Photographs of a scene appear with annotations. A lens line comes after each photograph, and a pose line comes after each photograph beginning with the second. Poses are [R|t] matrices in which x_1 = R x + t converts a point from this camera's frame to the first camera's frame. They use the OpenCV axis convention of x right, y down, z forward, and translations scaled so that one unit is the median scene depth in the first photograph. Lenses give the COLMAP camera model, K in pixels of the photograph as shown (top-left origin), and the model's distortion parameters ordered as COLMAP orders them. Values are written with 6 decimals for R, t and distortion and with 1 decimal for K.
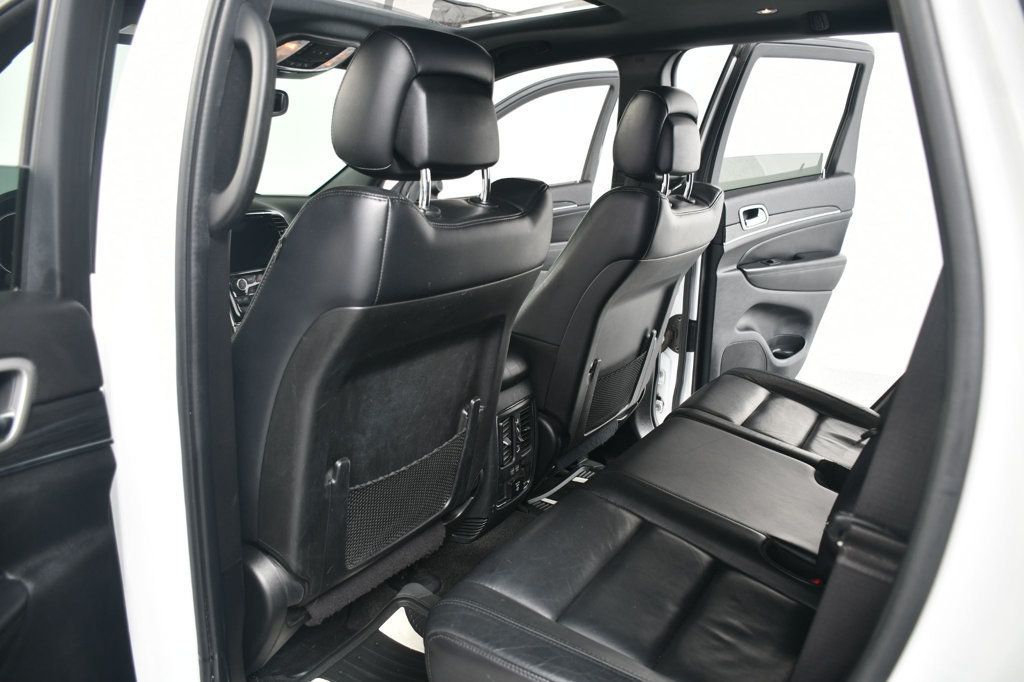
lens RADIAL K [[769.4, 0, 517.9], [0, 769.4, 345.7], [0, 0, 1]] dist [-0.034011, 0.005150]
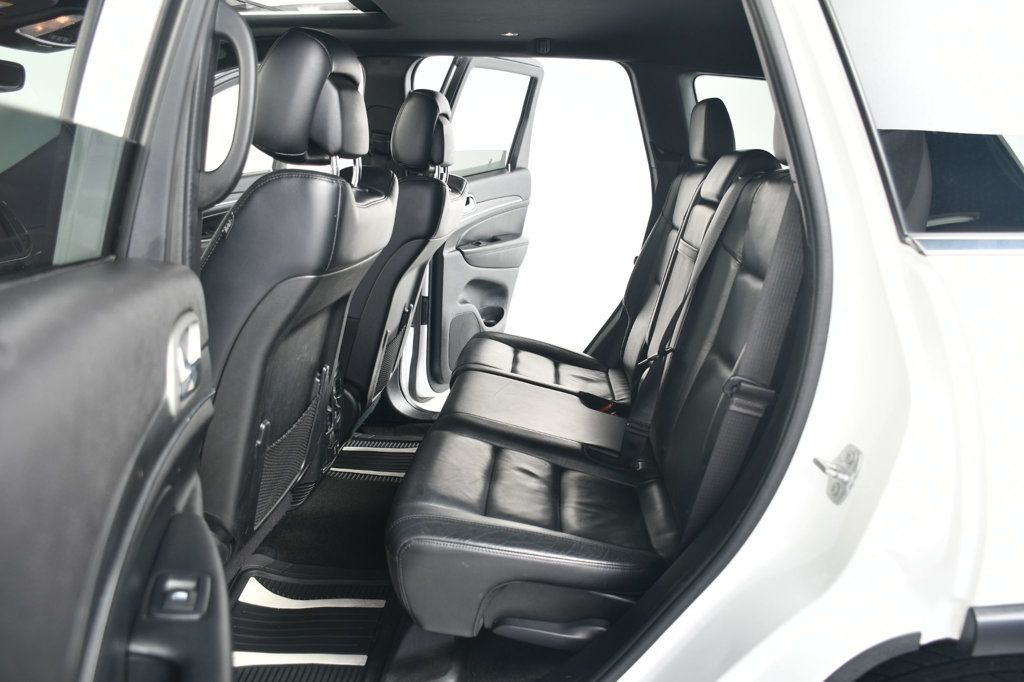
lens RADIAL K [[769.4, 0, 522.7], [0, 769.4, 343.7], [0, 0, 1]] dist [-0.034011, 0.005150]
pose [[0.876420, -0.081832, 0.474543, -0.186480], [0.078705, 0.996546, 0.026488, 0.017331], [-0.475071, 0.014134, 0.879834, -0.057164]]
